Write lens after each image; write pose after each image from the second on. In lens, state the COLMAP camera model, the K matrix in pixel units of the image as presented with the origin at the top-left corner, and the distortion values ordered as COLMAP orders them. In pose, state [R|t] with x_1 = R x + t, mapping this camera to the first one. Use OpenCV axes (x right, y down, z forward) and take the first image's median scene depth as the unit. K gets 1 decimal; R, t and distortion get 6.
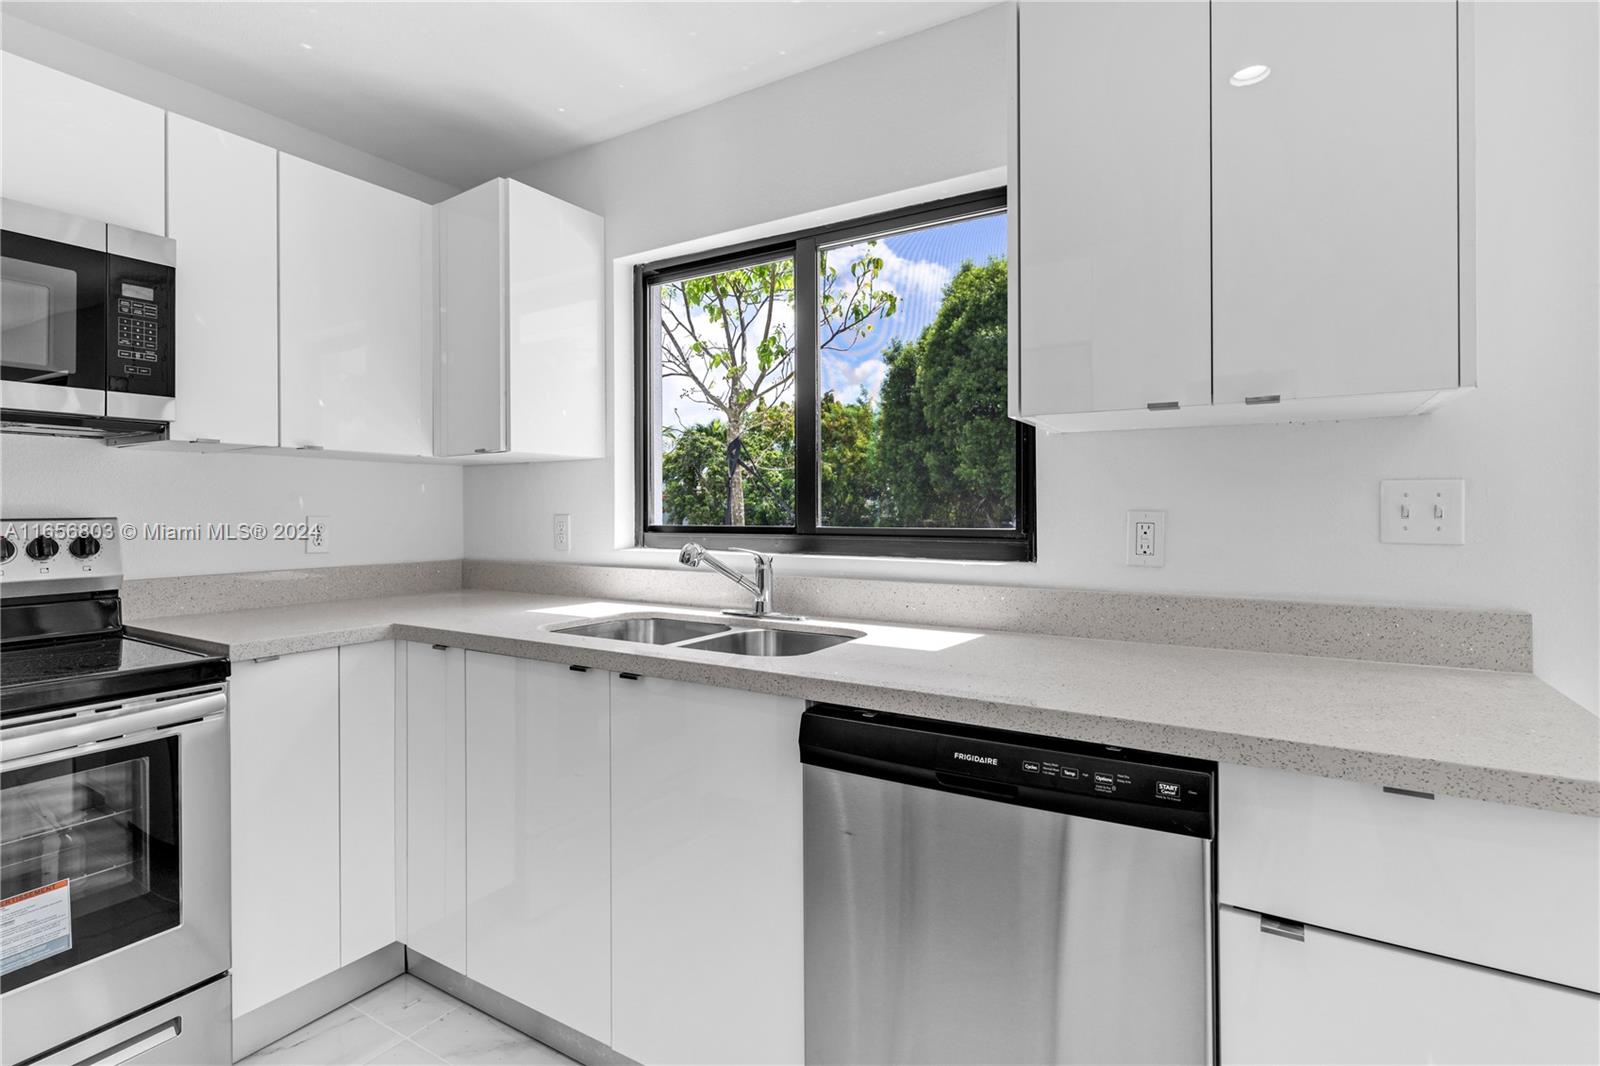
lens RADIAL K [[773.0, 0, 795.9], [0, 773.0, 504.6], [0, 0, 1]] dist [-0.000167, -0.000450]
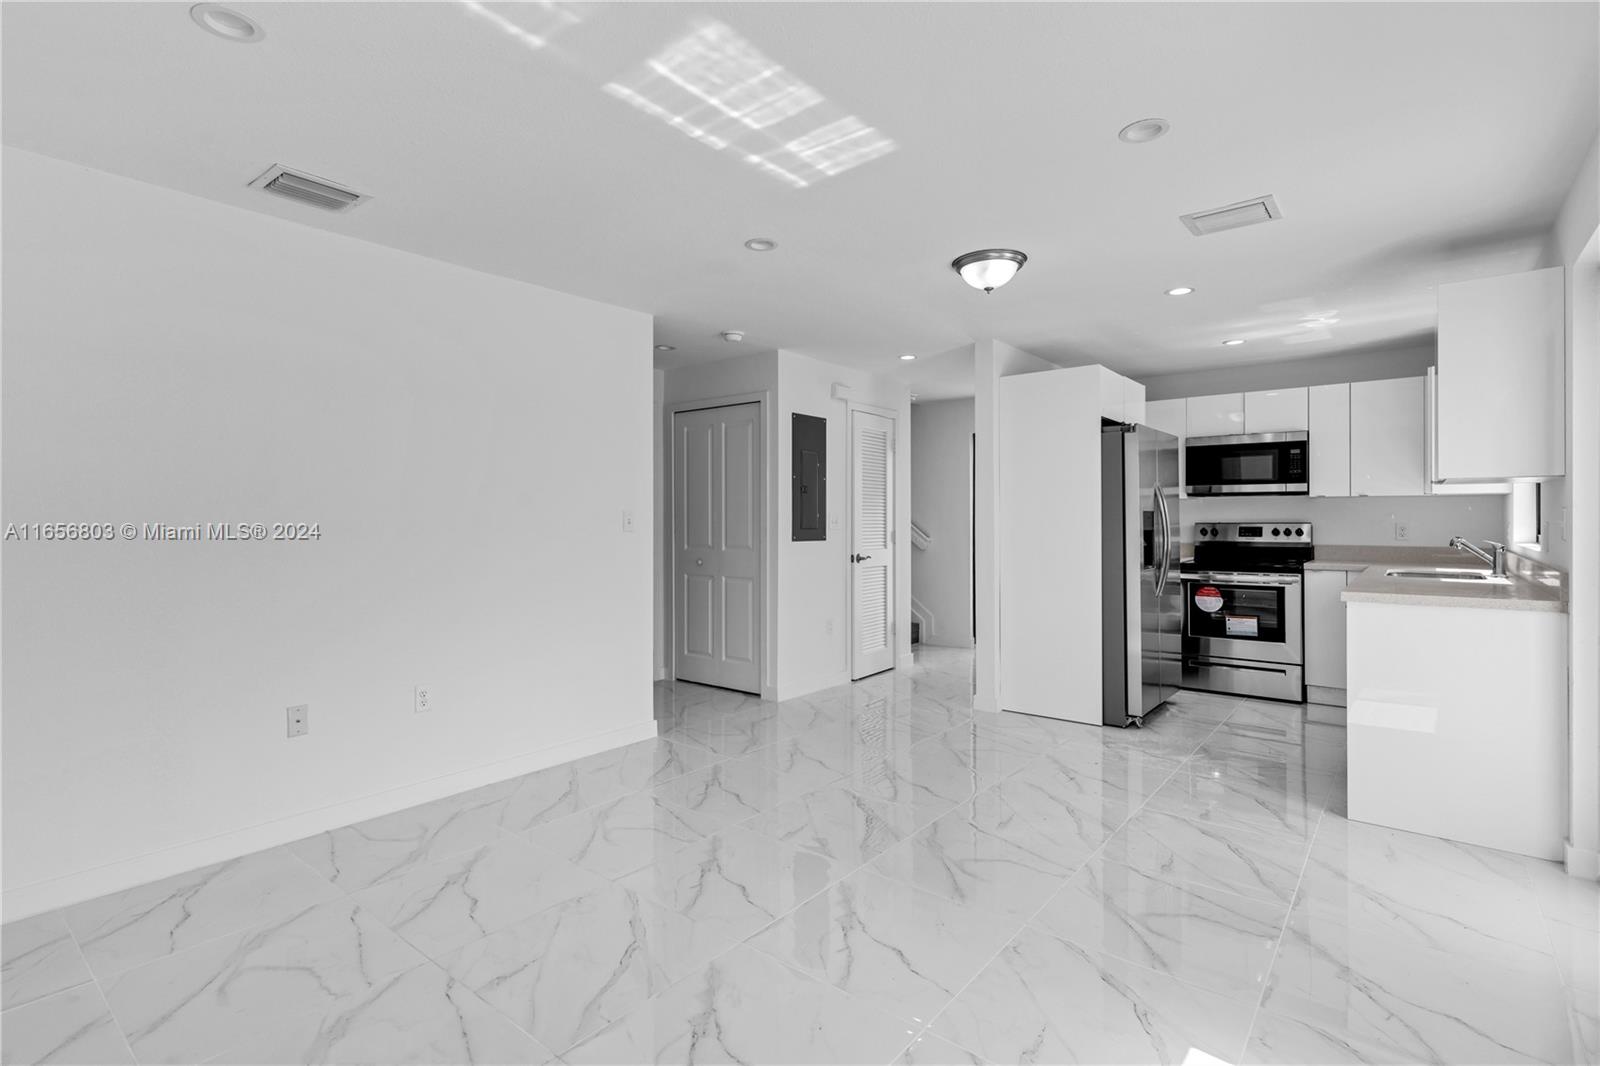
lens RADIAL K [[747.4, 0, 808.8], [0, 747.4, 519.7], [0, 0, 1]] dist [-0.000476, -0.000027]
pose [[-0.130977, 0.004013, -0.991377, 2.038854], [0.006323, 0.999975, 0.003213, -0.014899], [0.991365, -0.005847, -0.130999, -0.477860]]
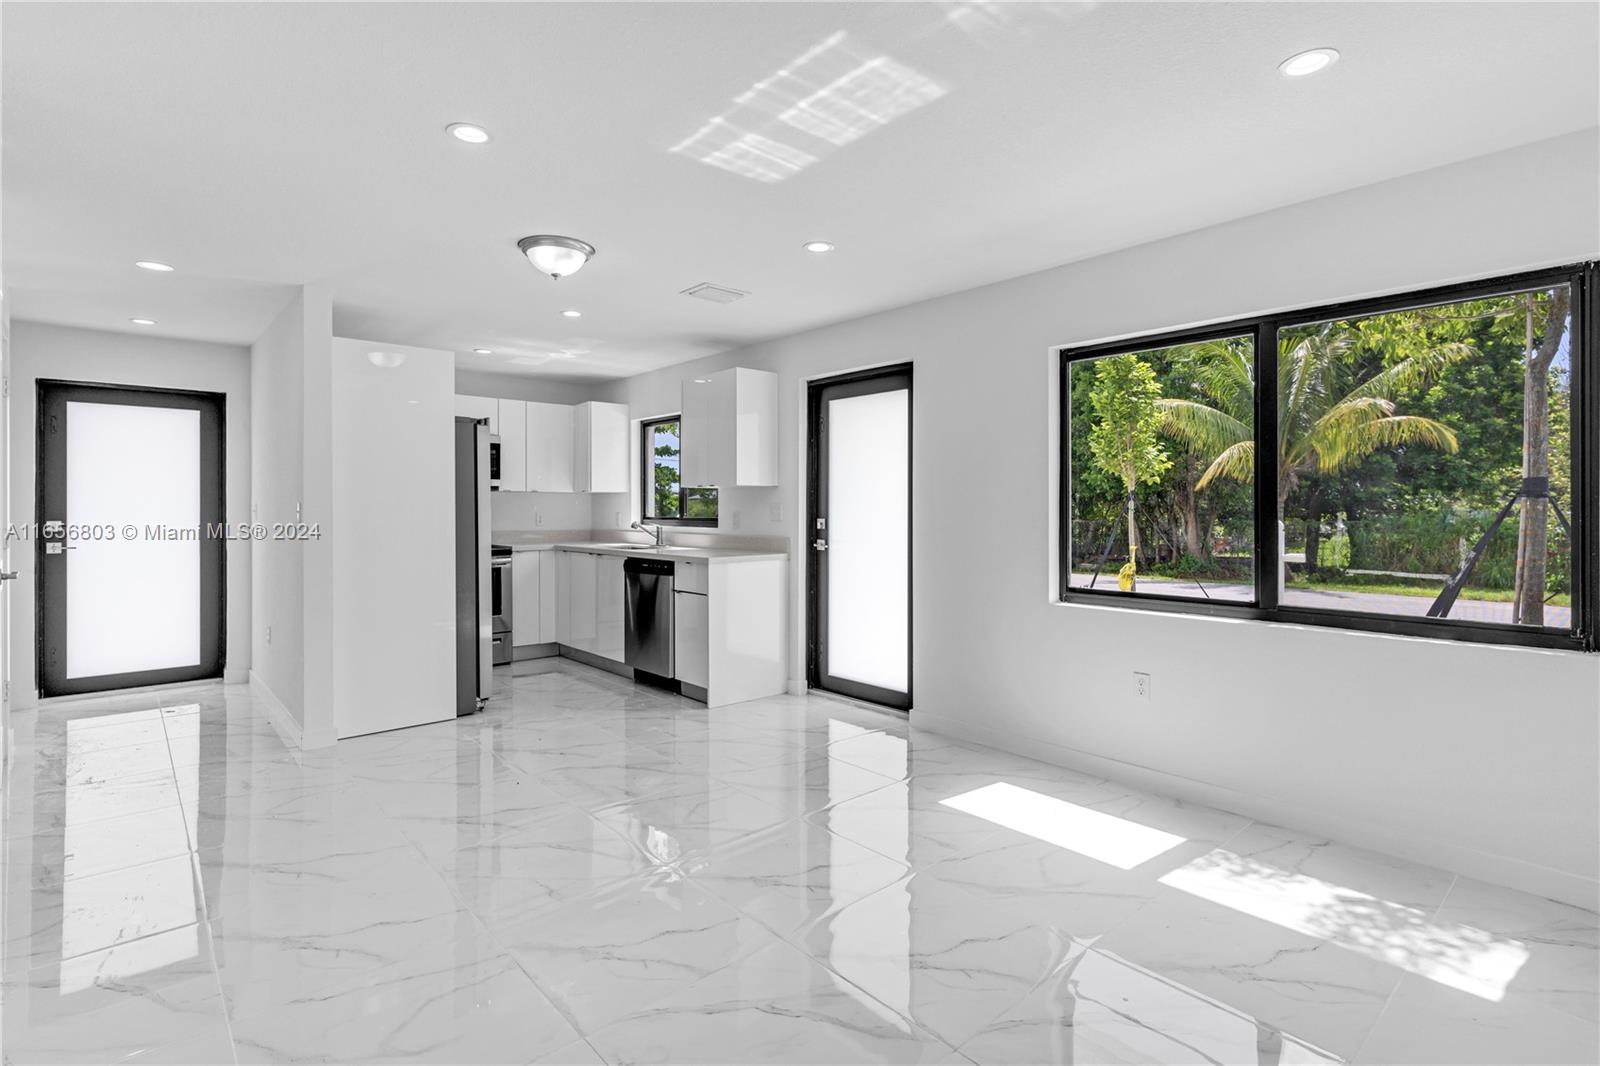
lens RADIAL K [[766.9, 0, 775.9], [0, 766.9, 507.0], [0, 0, 1]] dist [-0.000516, -0.000276]
pose [[0.949334, 0.004083, -0.314242, 1.334114], [-0.003833, 0.999992, 0.001412, -0.015760], [0.314245, -0.000136, 0.949342, -1.722757]]
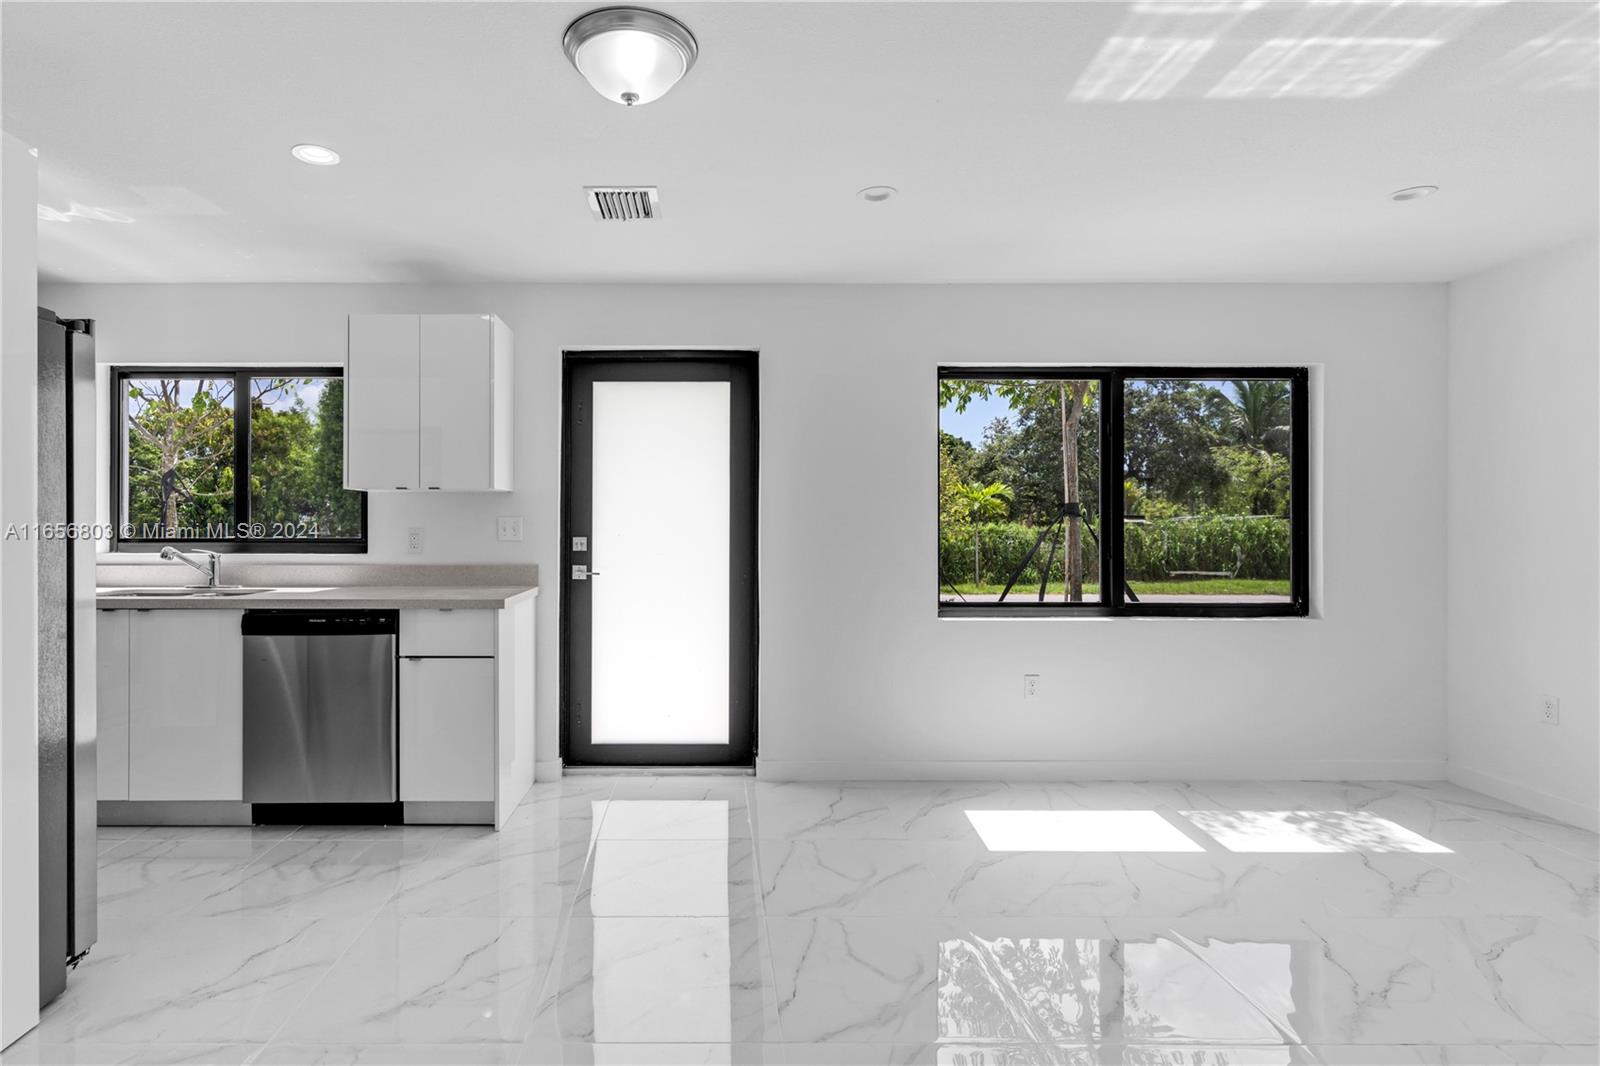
lens RADIAL K [[809.2, 0, 688.4], [0, 809.2, 523.7], [0, 0, 1]] dist [0.020154, -0.009018]
pose [[0.862044, 0.004771, 0.506812, -0.050032], [-0.006117, 0.999981, 0.000992, -0.011989], [-0.506797, -0.003956, 0.862056, -1.157519]]
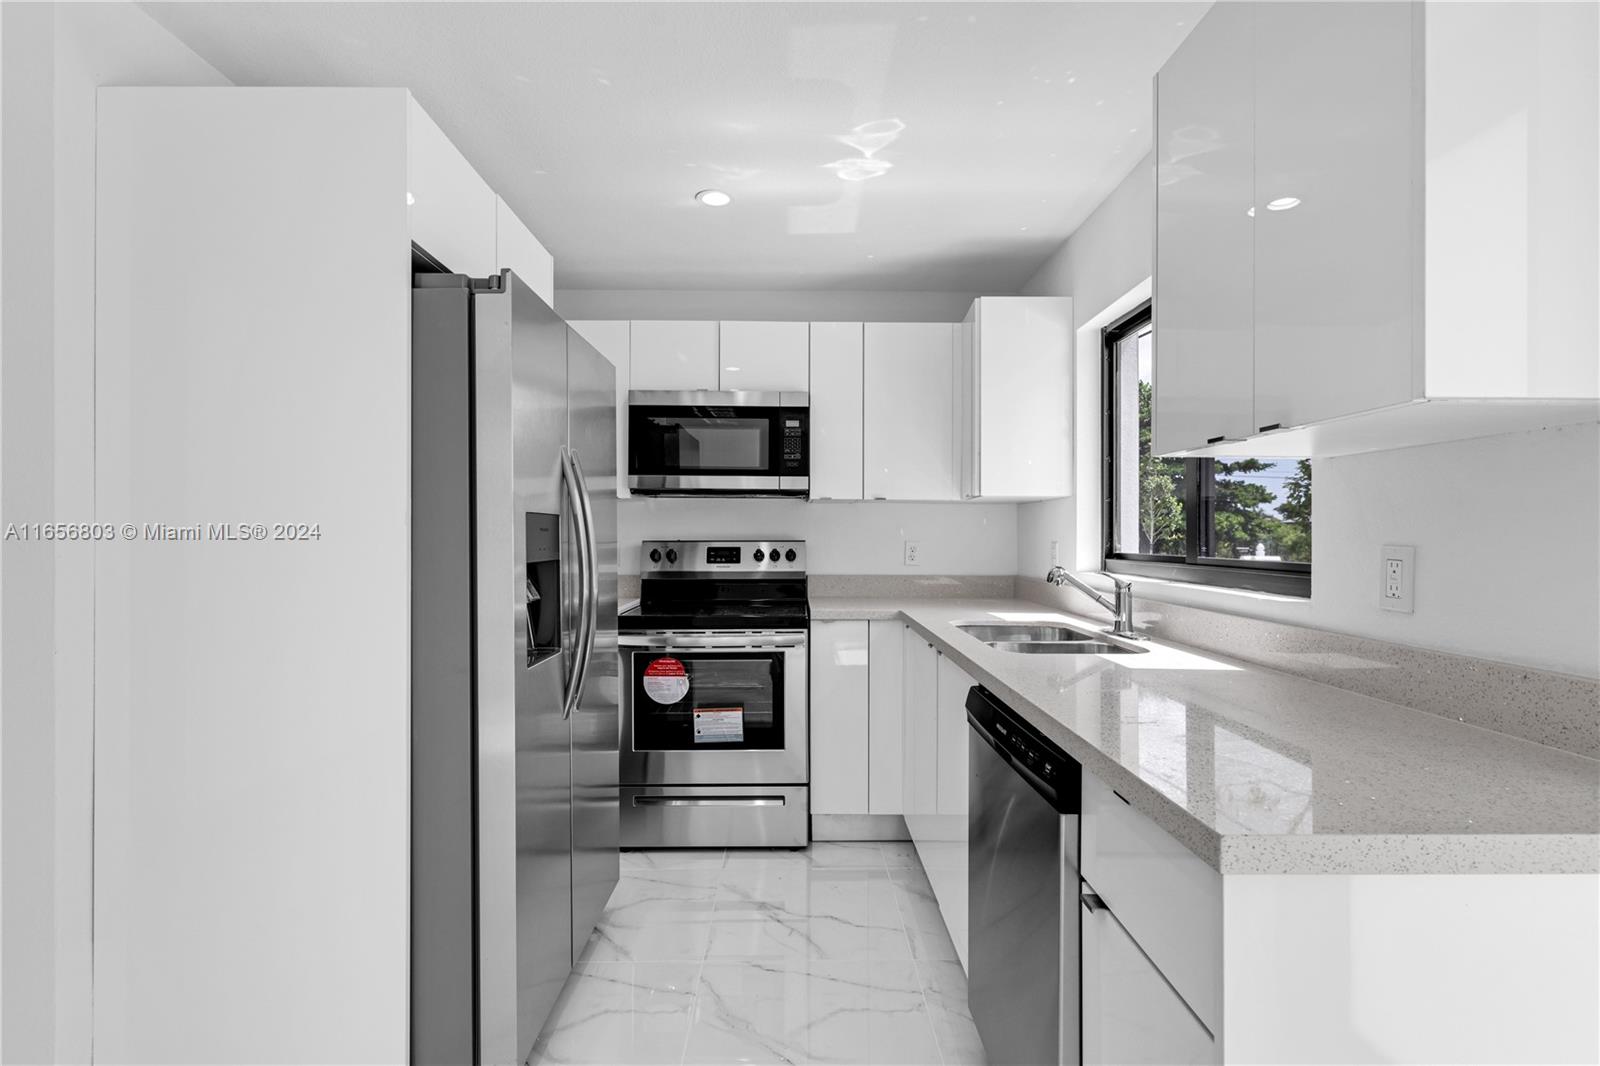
lens RADIAL K [[754.8, 0, 800.0], [0, 754.8, 533.0], [0, 0, 1]] dist [-0.001522, -0.000027]
pose [[0.533801, 0.002315, -0.845607, 0.626990], [-0.001763, 0.999997, 0.001624, -0.004570], [0.845608, 0.000624, 0.533804, 0.010543]]
